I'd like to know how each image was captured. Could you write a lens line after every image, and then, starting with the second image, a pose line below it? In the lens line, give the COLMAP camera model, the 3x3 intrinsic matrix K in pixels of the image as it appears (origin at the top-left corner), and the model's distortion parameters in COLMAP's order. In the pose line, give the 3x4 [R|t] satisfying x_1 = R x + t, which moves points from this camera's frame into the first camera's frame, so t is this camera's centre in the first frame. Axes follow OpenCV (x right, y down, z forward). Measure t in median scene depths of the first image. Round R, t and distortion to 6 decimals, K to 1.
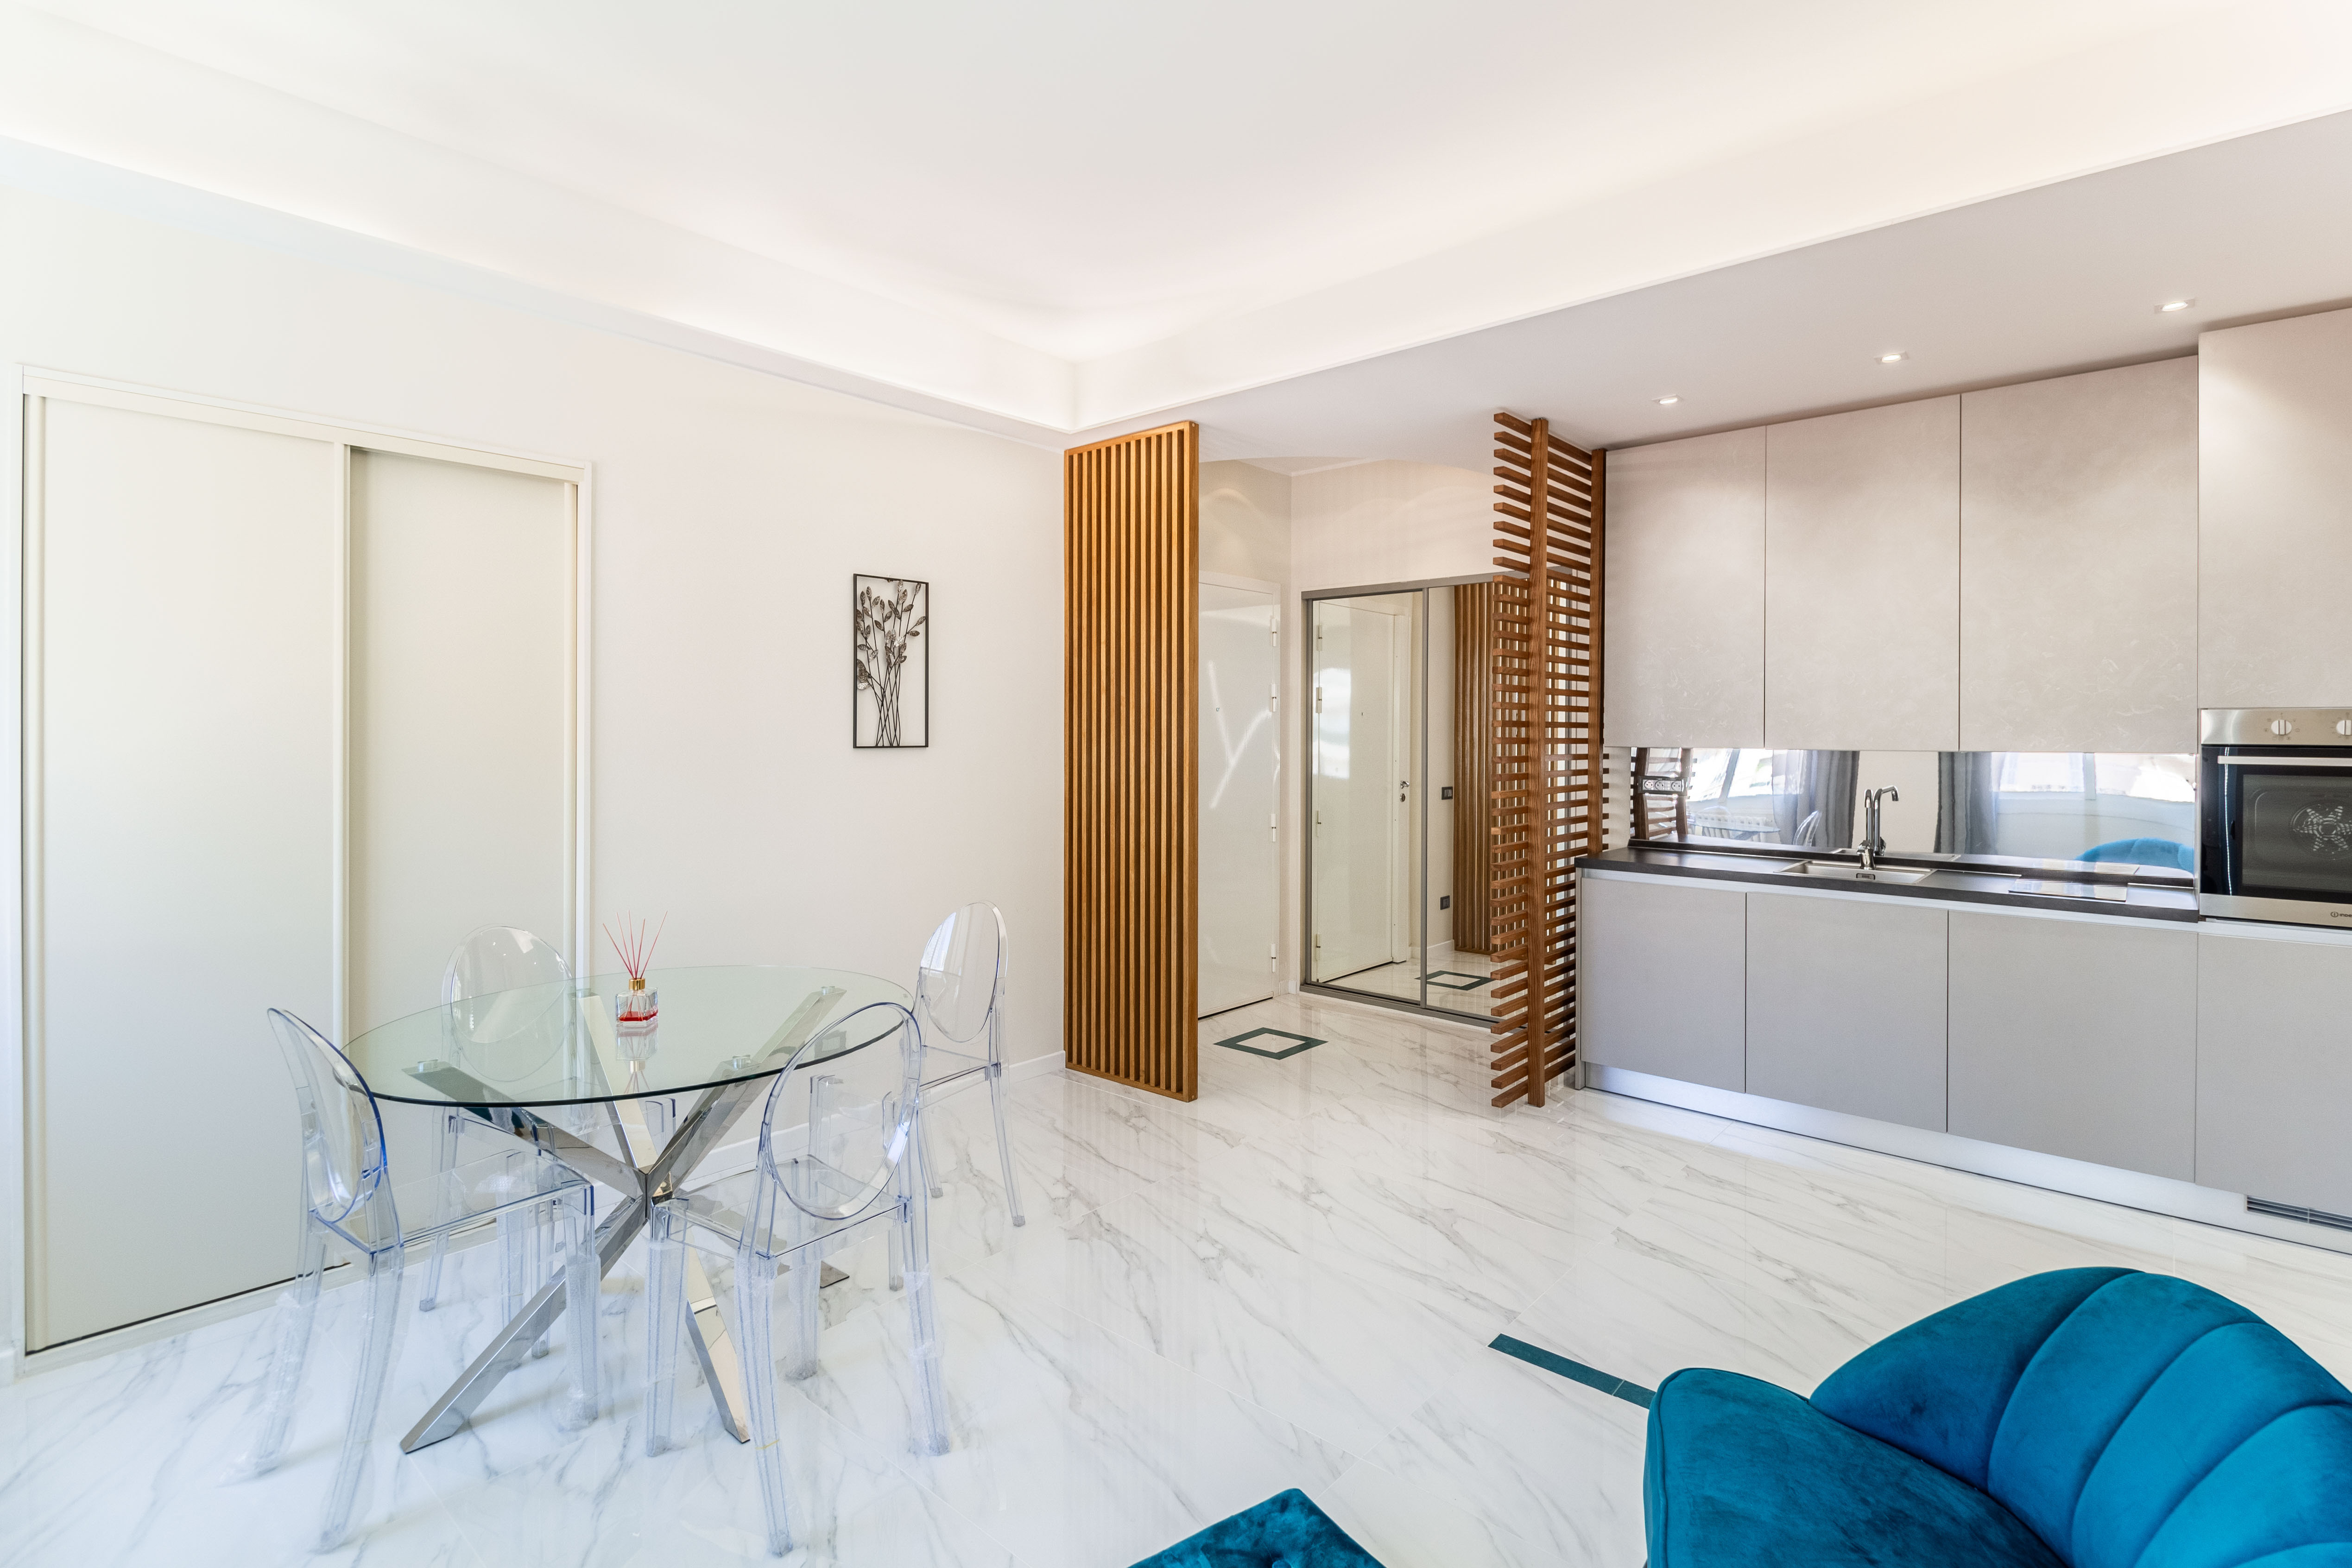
lens RADIAL K [[1110.9, 0, 1211.5], [0, 1110.9, 741.0], [0, 0, 1]] dist [0.000120, -0.000120]
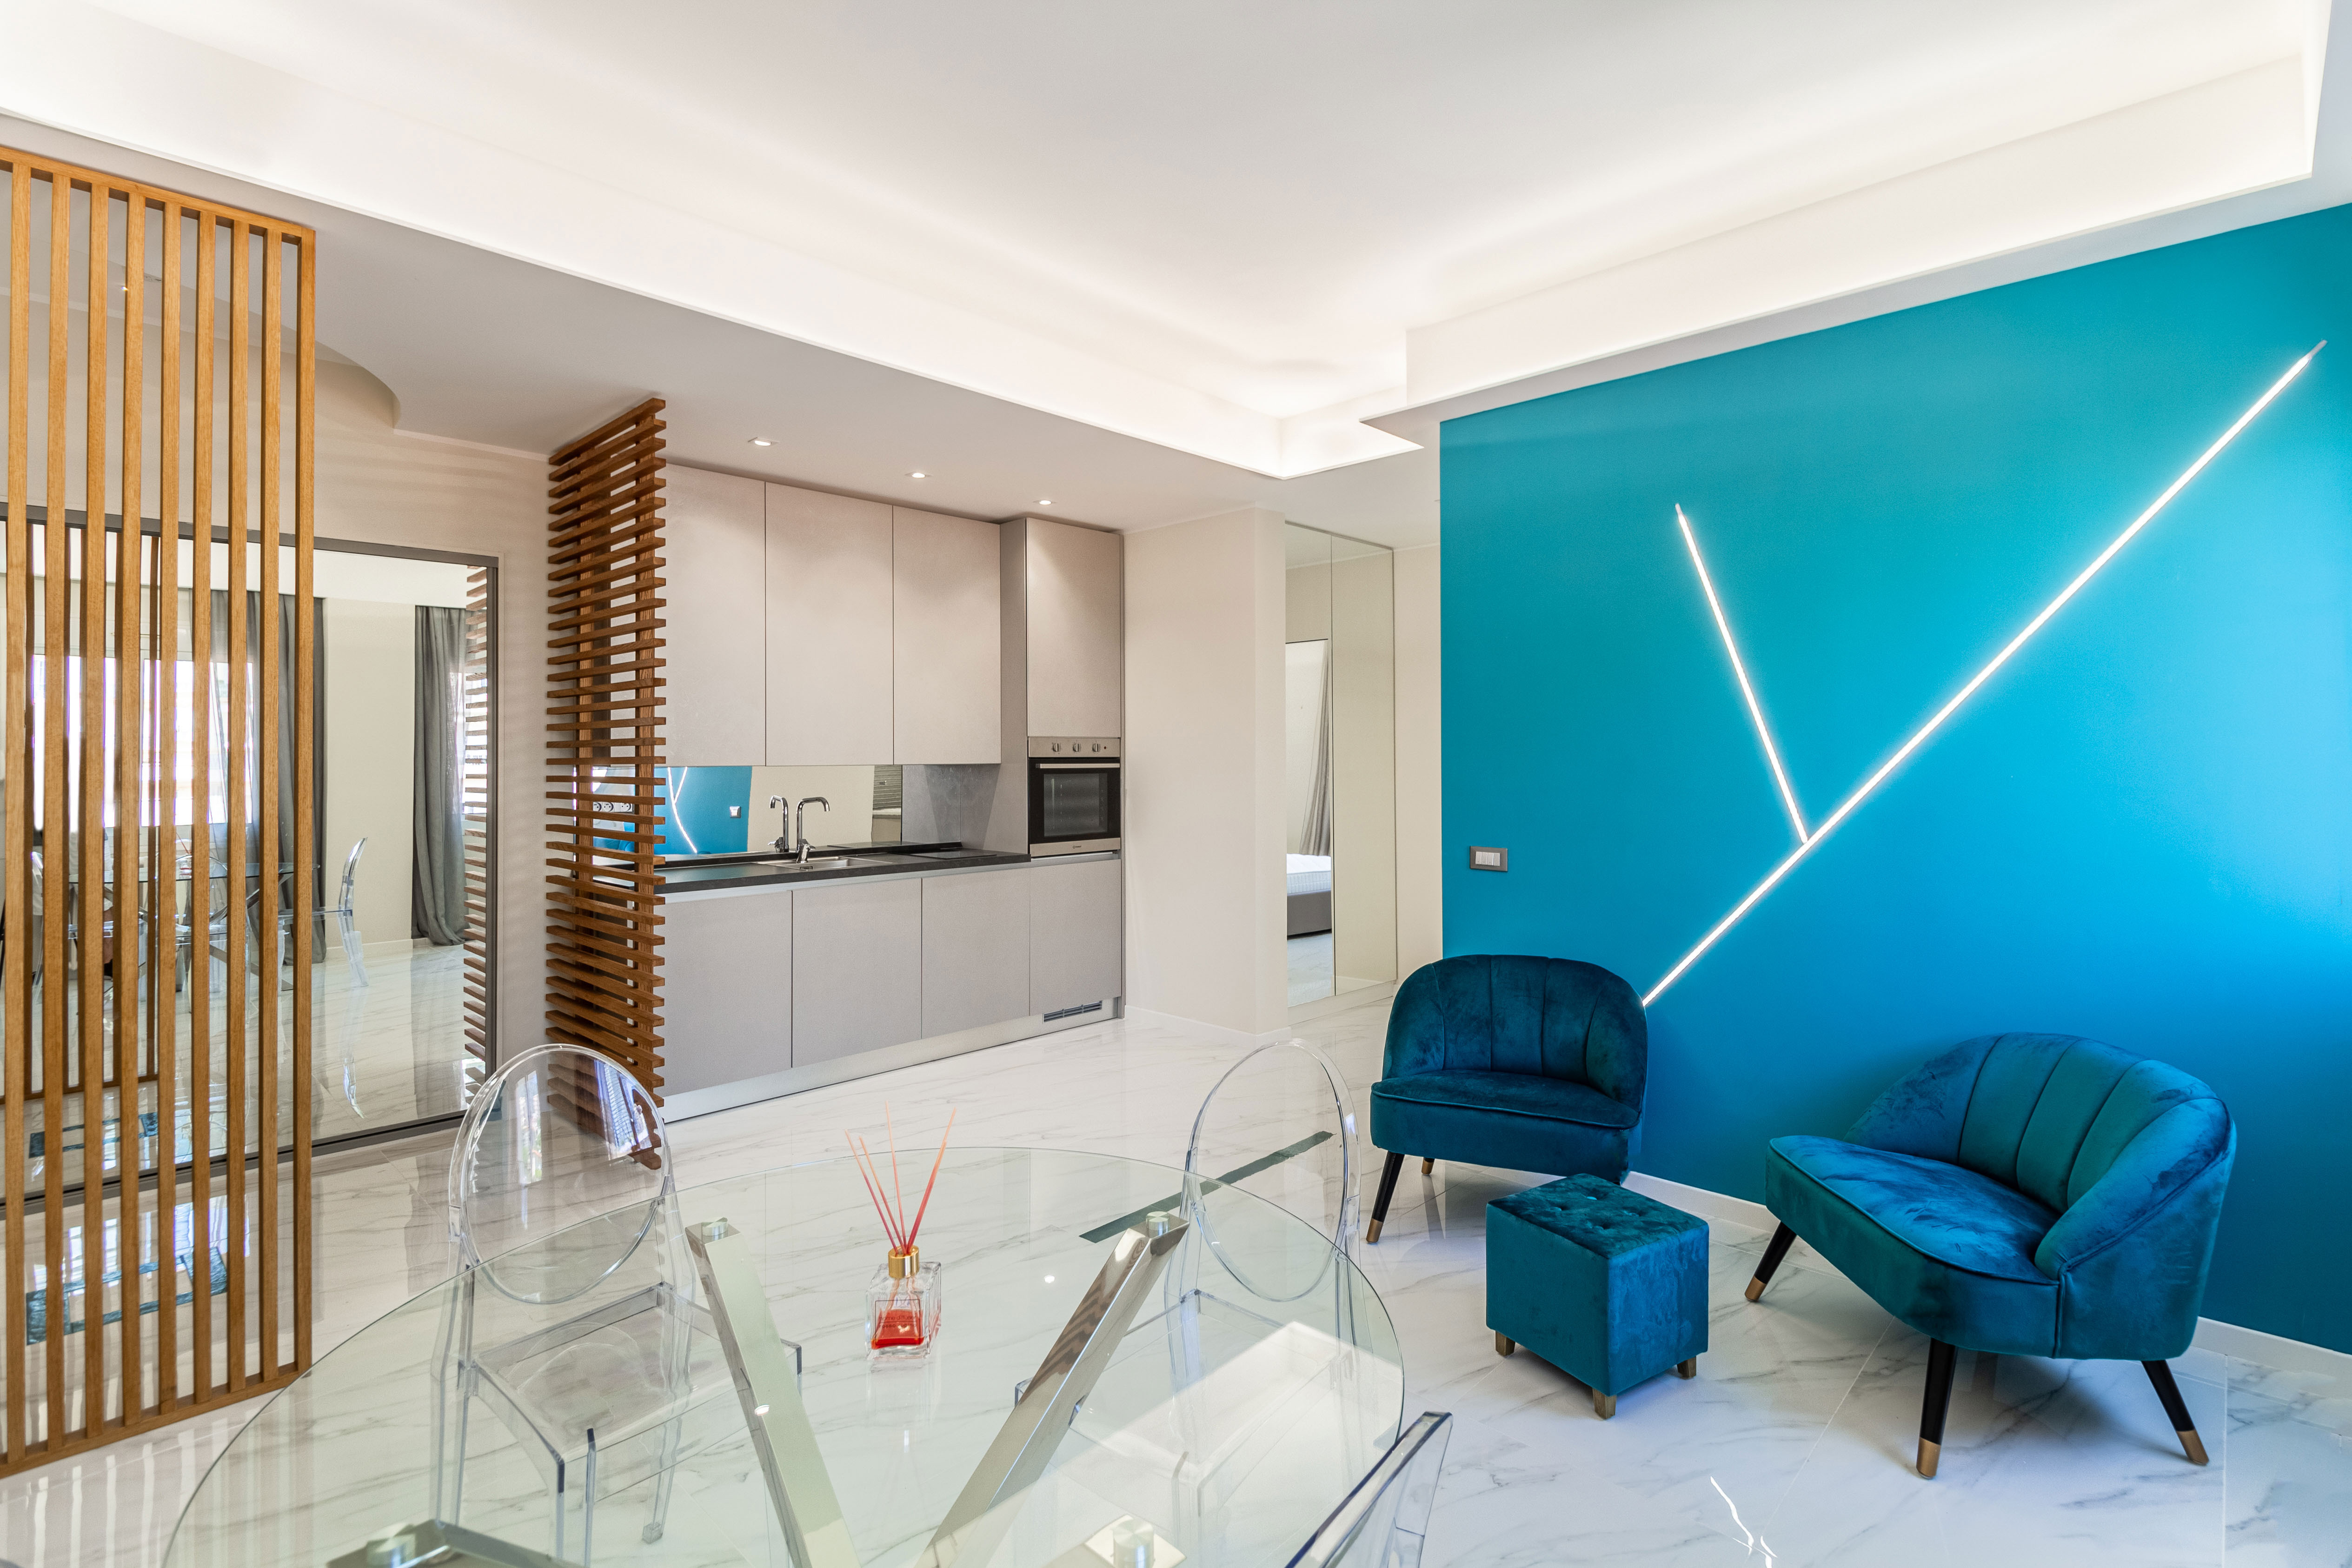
lens RADIAL K [[1110.9, 0, 1211.5], [0, 1110.9, 741.0], [0, 0, 1]] dist [0.000120, -0.000120]
pose [[0.024428, 0.005237, 0.999688, -0.641954], [0.006737, 0.999963, -0.005403, -0.009327], [-0.999679, 0.006867, 0.024392, 0.533904]]
